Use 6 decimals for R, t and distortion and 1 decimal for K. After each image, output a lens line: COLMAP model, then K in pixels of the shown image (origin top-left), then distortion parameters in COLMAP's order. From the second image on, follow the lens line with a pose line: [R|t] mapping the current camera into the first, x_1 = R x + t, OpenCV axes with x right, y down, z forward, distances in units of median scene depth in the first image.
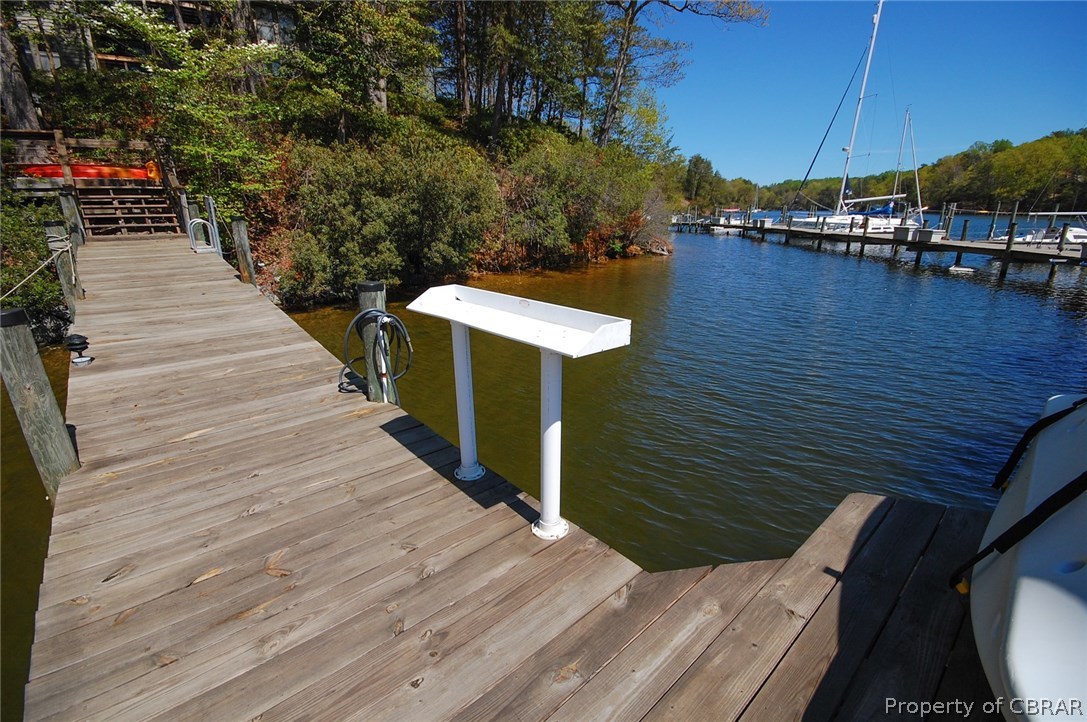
lens RADIAL K [[493.7, 0, 547.5], [0, 493.7, 361.0], [0, 0, 1]] dist [0.020572, -0.014526]
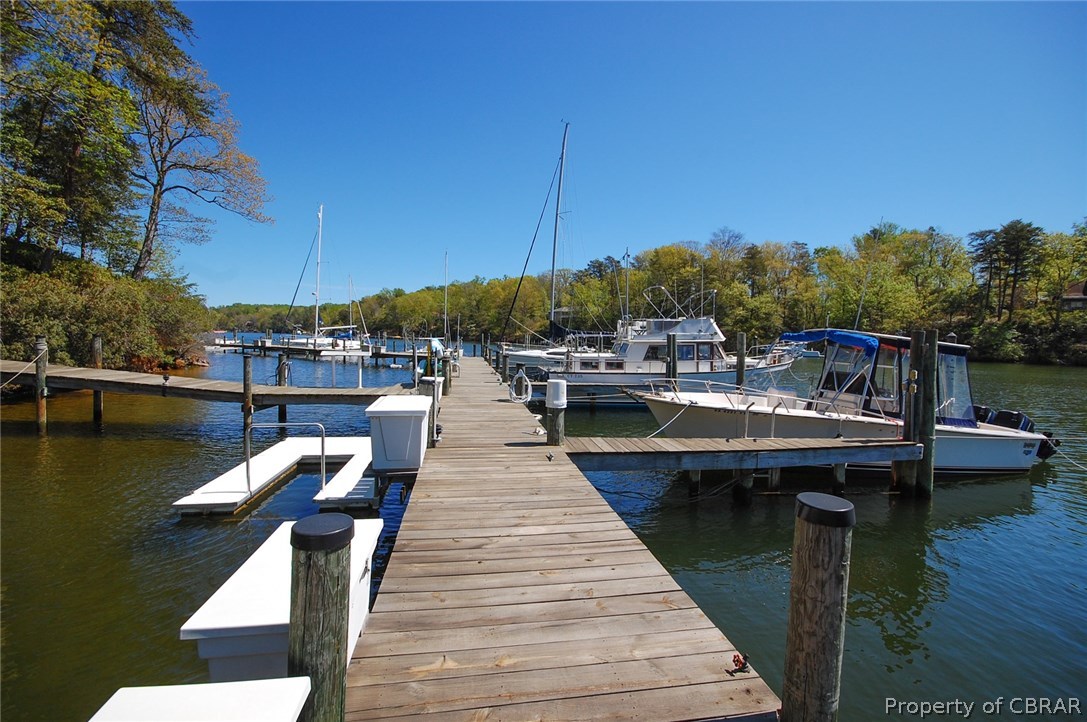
lens RADIAL K [[493.7, 0, 547.5], [0, 493.7, 361.0], [0, 0, 1]] dist [0.020572, -0.014526]
pose [[0.545191, -0.026096, 0.837905, -0.250690], [0.223007, 0.968015, -0.114954, 0.081258], [-0.808105, 0.249531, 0.533573, -0.274805]]
